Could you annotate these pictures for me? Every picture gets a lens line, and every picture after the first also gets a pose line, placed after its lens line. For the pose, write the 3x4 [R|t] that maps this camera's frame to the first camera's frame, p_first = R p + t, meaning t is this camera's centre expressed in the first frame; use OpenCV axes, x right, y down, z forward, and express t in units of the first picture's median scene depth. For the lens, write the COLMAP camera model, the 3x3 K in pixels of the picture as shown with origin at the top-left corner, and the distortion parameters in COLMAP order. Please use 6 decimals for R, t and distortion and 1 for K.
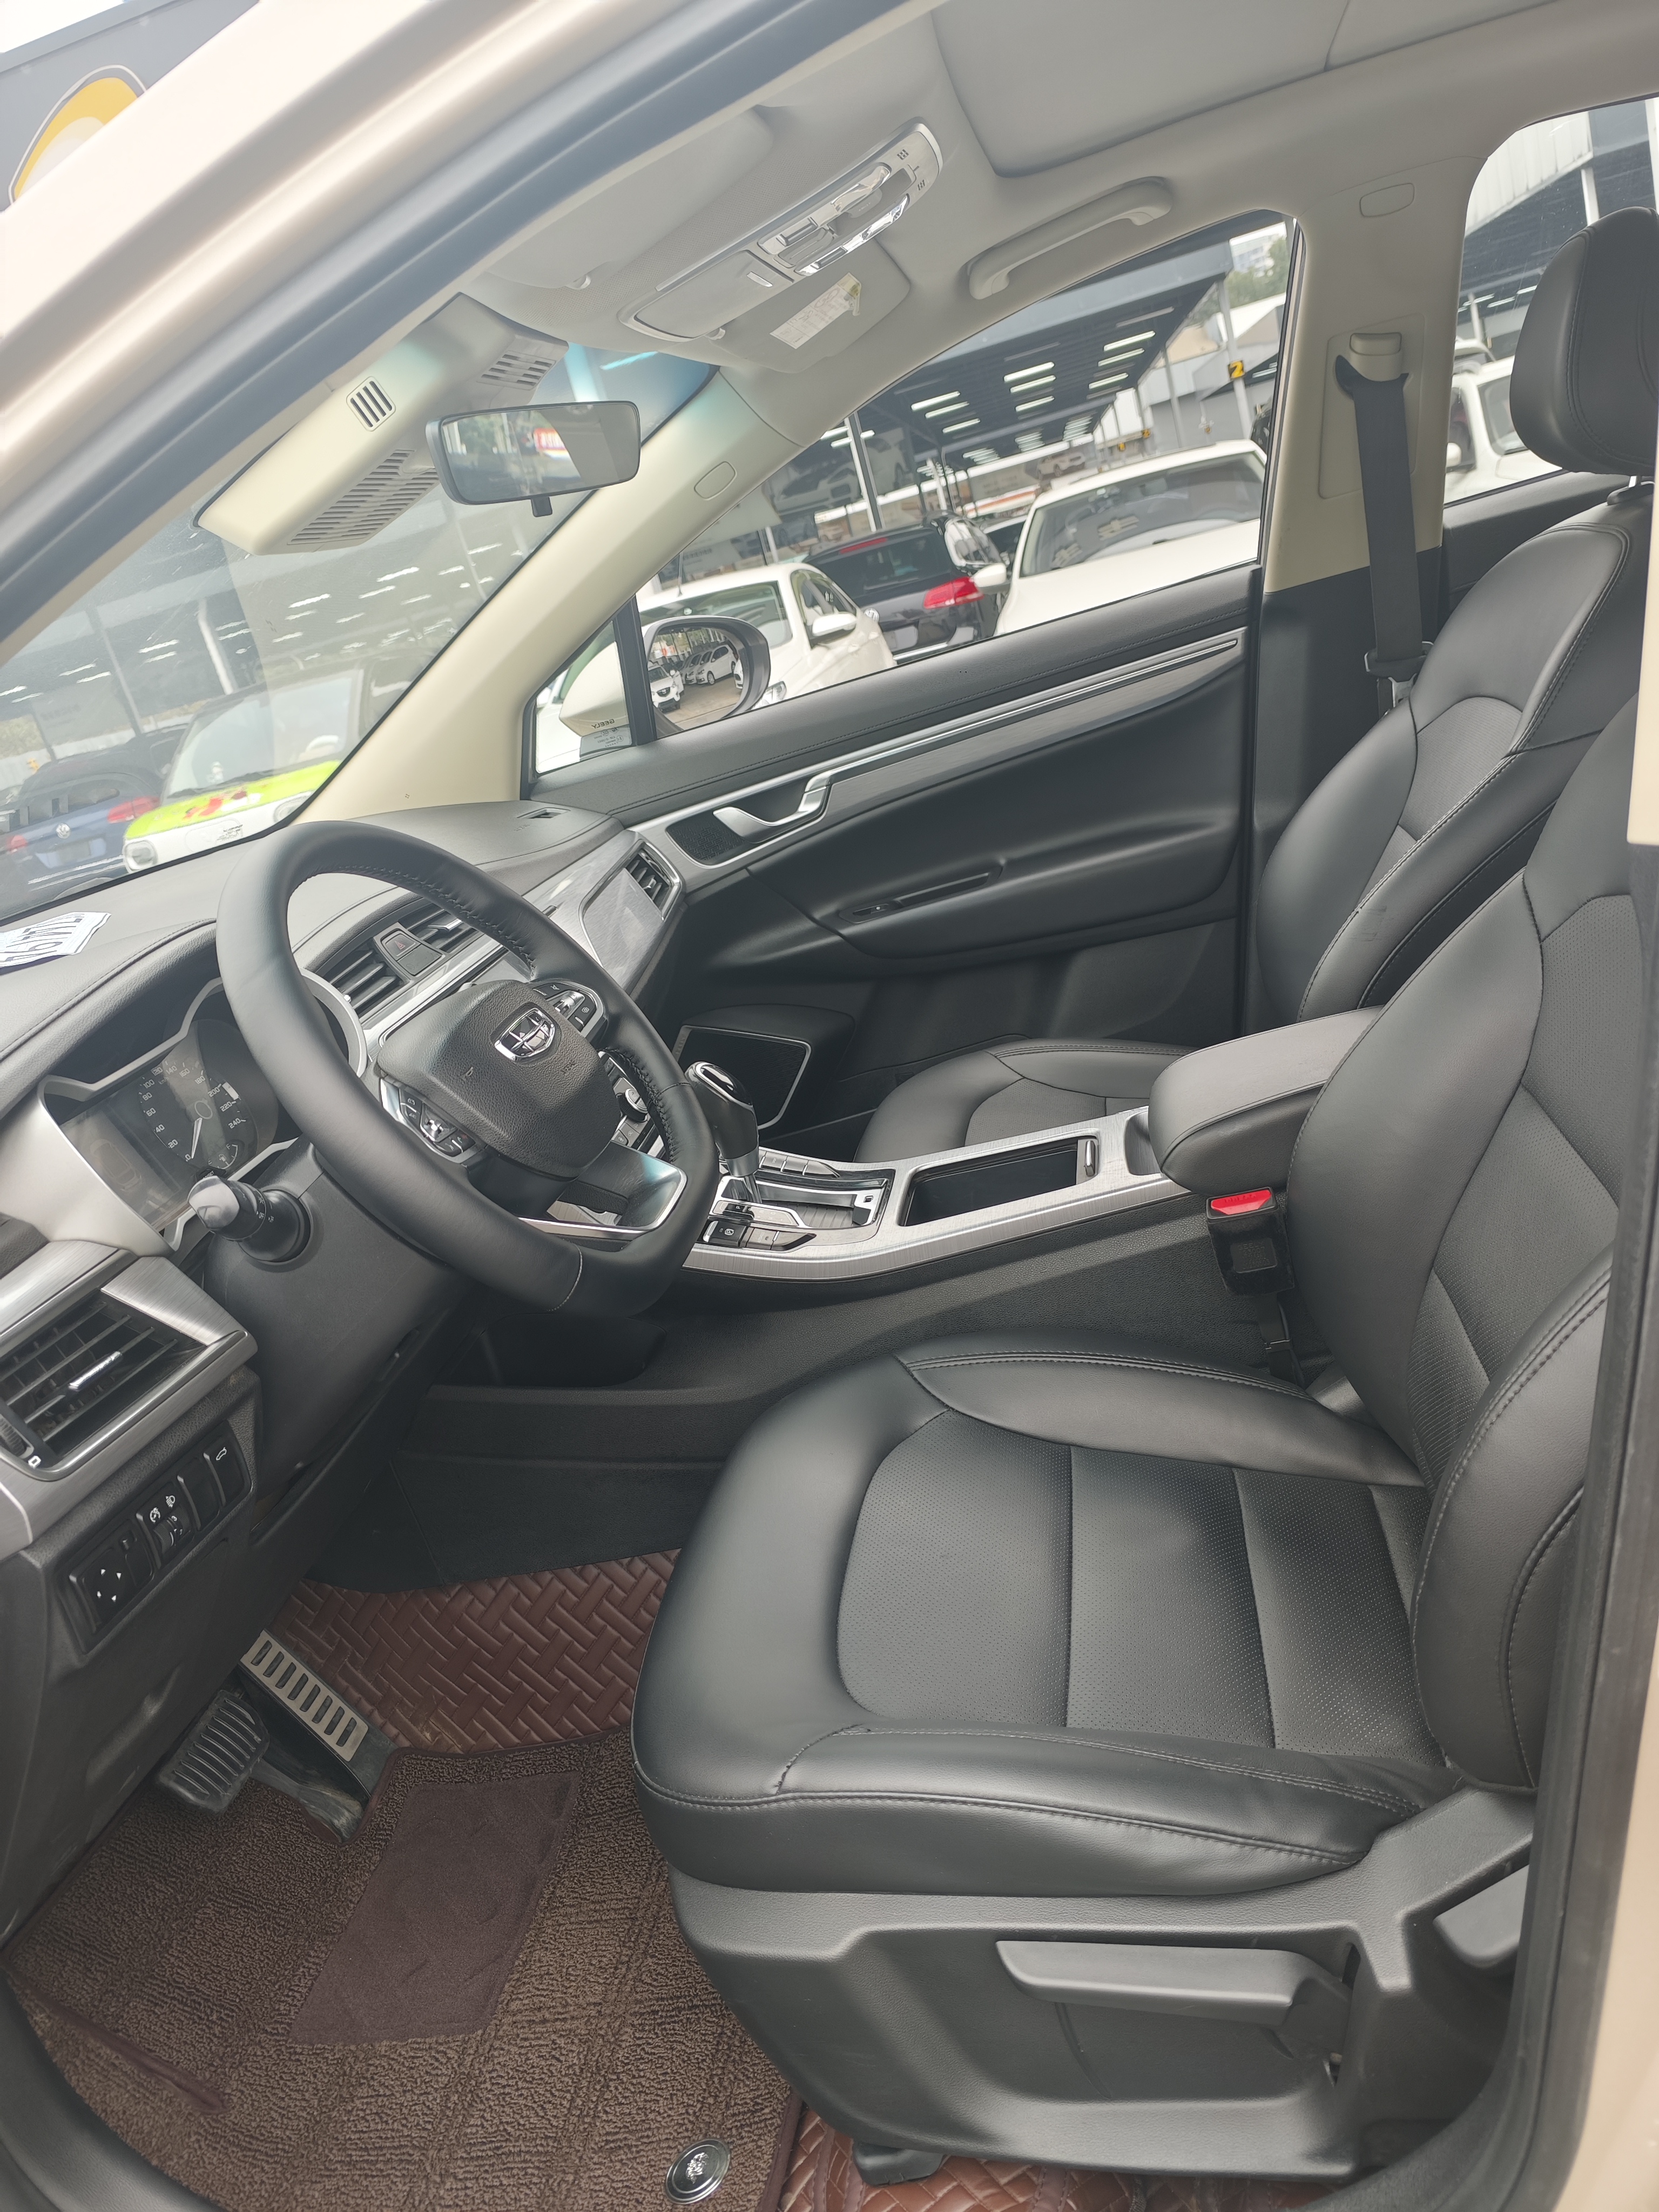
lens RADIAL K [[1573.5, 0, 868.1], [0, 1573.5, 1159.8], [0, 0, 1]] dist [-0.017672, -0.002546]
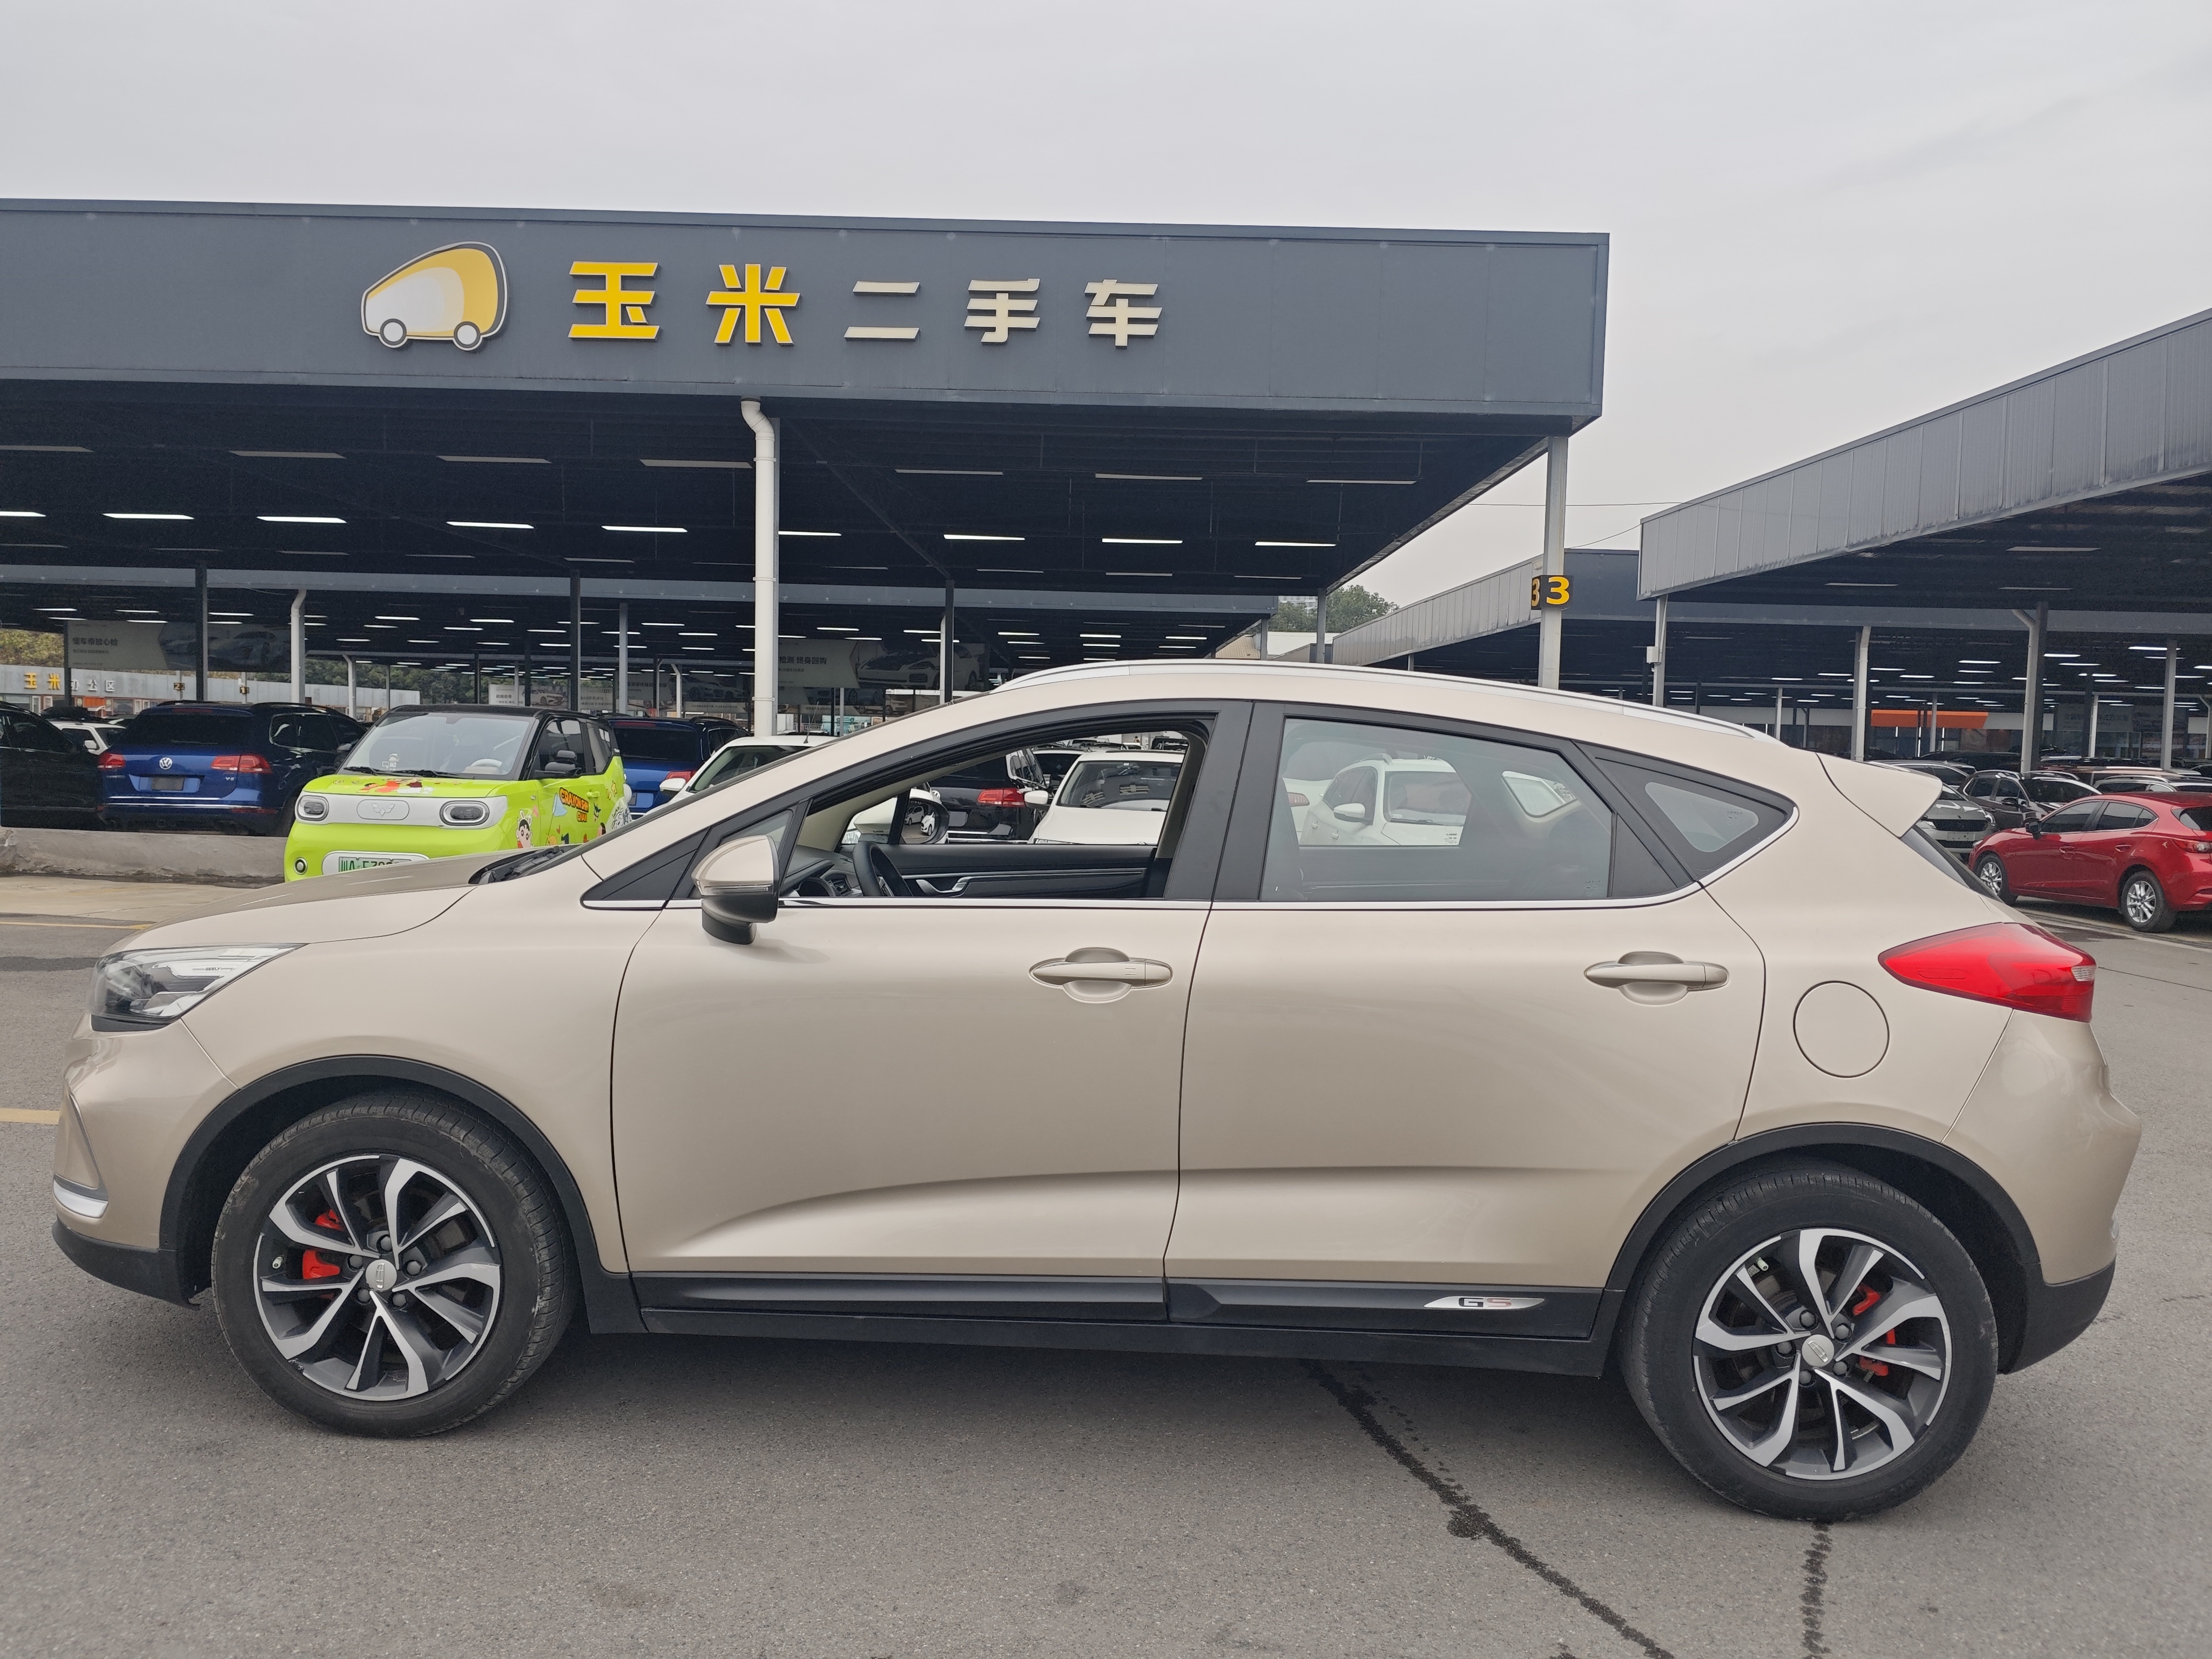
lens RADIAL K [[1608.3, 0, 1106.0], [0, 1608.3, 829.5], [0, 0, 1]] dist [-0.000773, -0.009653]
pose [[0.950943, 0.280642, 0.130185, -0.036263], [-0.224961, 0.916156, -0.331738, 0.098100], [-0.212369, 0.286178, 0.934346, -0.292720]]
